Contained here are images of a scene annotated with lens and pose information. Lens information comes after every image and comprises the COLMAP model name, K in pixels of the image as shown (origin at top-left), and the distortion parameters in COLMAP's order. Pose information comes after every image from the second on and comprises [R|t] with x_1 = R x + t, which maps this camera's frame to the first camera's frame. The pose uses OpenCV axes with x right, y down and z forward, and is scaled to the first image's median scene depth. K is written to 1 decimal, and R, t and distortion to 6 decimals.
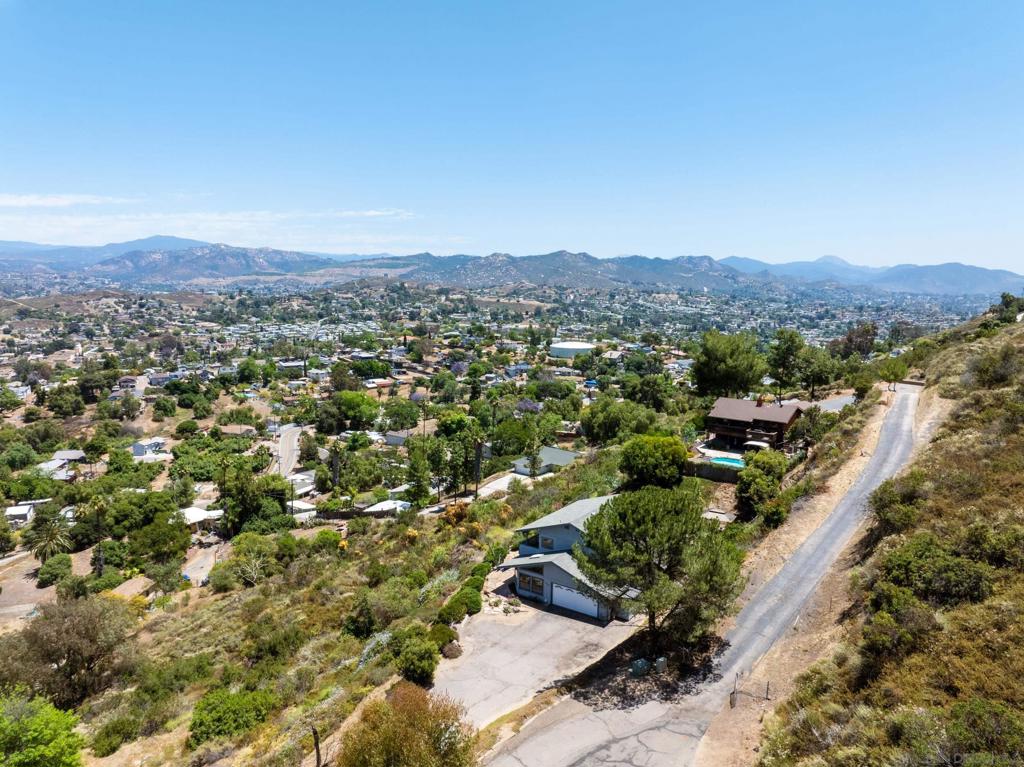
lens RADIAL K [[723.3, 0, 516.1], [0, 723.3, 380.0], [0, 0, 1]] dist [-0.042793, 0.011371]
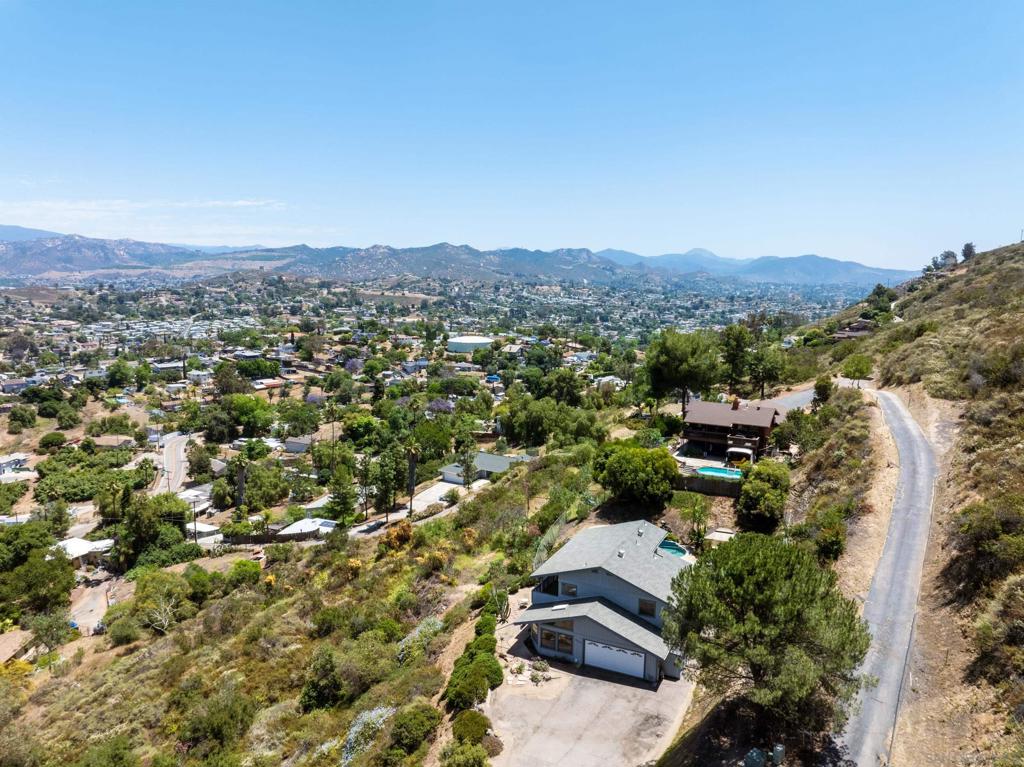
lens RADIAL K [[723.3, 0, 515.3], [0, 723.3, 378.1], [0, 0, 1]] dist [-0.042793, 0.011371]
pose [[0.986985, -0.025024, 0.158850, -0.020405], [0.023785, 0.999670, 0.009698, -0.004383], [-0.159041, -0.005793, 0.987255, 0.024488]]
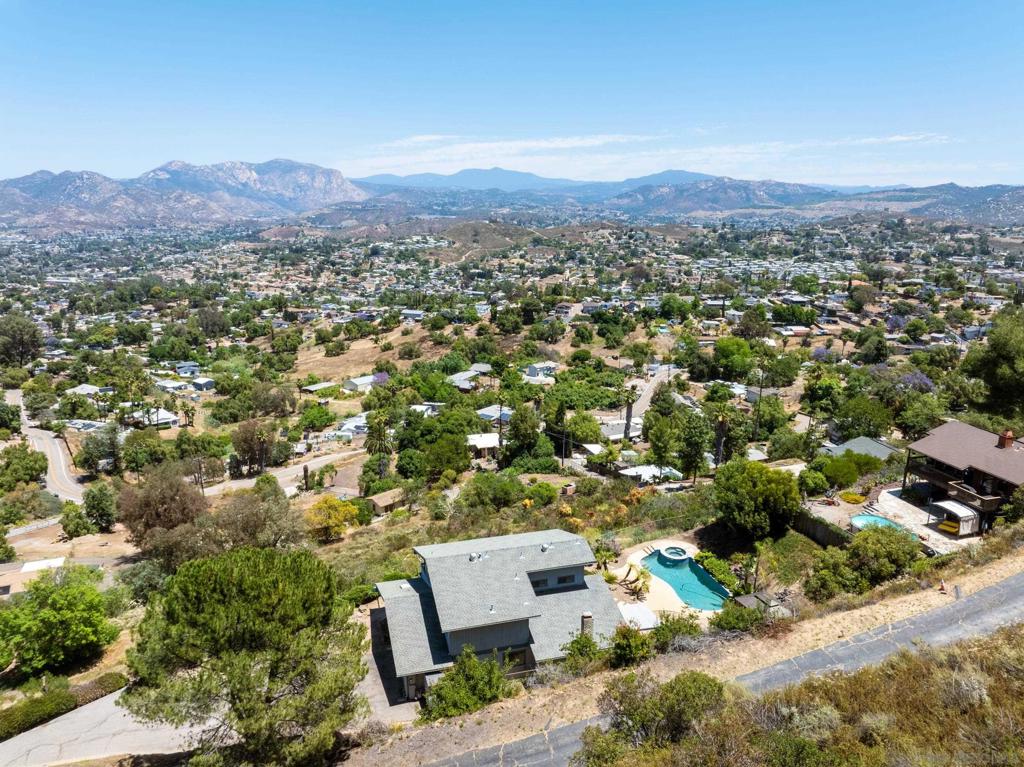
lens RADIAL K [[723.3, 0, 517.6], [0, 723.3, 376.5], [0, 0, 1]] dist [-0.042793, 0.011371]
pose [[0.790344, 0.134549, -0.597707, 0.078298], [-0.083115, 0.990115, 0.112981, -0.011938], [0.607000, -0.039615, 0.793714, 0.061139]]
